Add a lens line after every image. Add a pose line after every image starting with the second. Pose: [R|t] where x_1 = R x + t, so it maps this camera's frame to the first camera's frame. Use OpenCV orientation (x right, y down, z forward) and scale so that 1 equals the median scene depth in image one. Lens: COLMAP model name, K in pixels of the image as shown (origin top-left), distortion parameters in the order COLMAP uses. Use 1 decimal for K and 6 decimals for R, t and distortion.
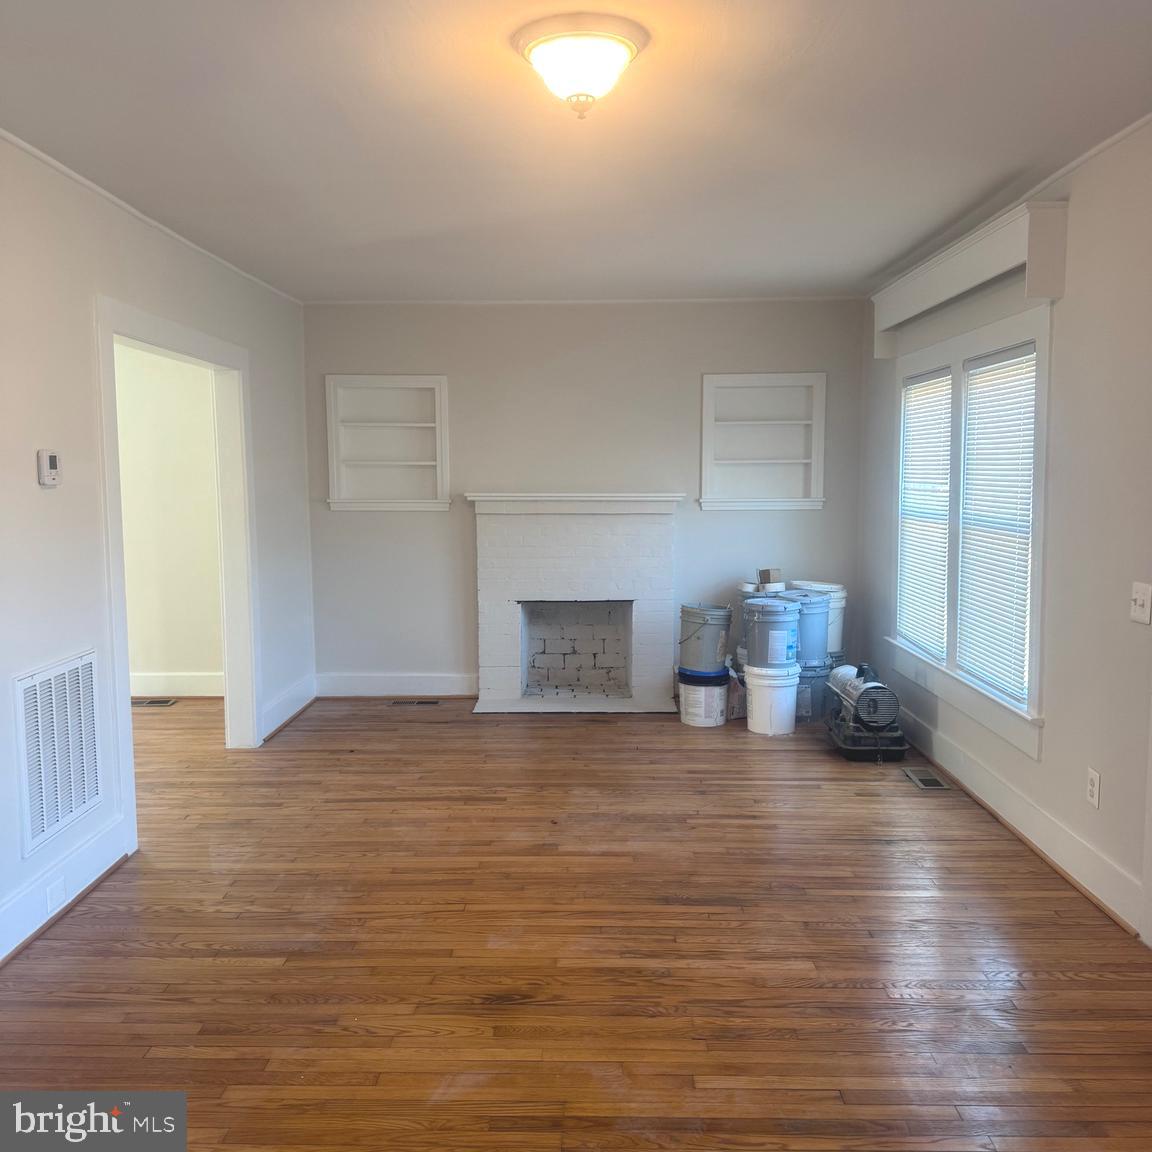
lens RADIAL K [[1062.4, 0, 575.7], [0, 1062.4, 577.1], [0, 0, 1]] dist [0.003426, 0.000000]
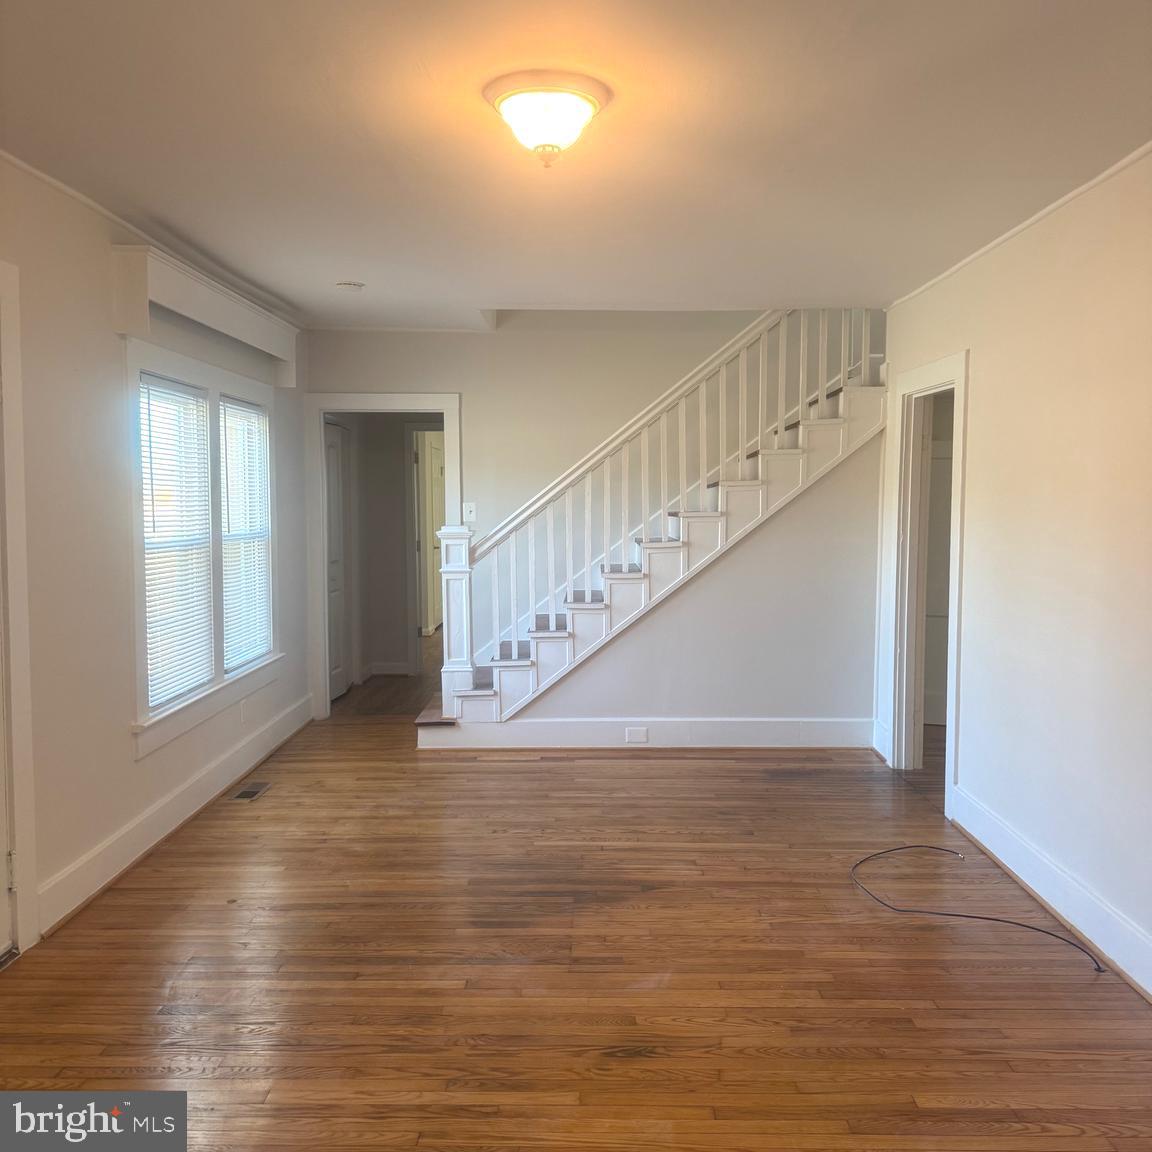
lens RADIAL K [[1062.4, 0, 576.2], [0, 1062.4, 575.8], [0, 0, 1]] dist [0.003426, 0.000000]
pose [[-0.999986, 0.004894, 0.002111, -0.020588], [0.005189, 0.984378, 0.175991, -0.189554], [-0.001216, 0.175999, -0.984390, 1.865715]]
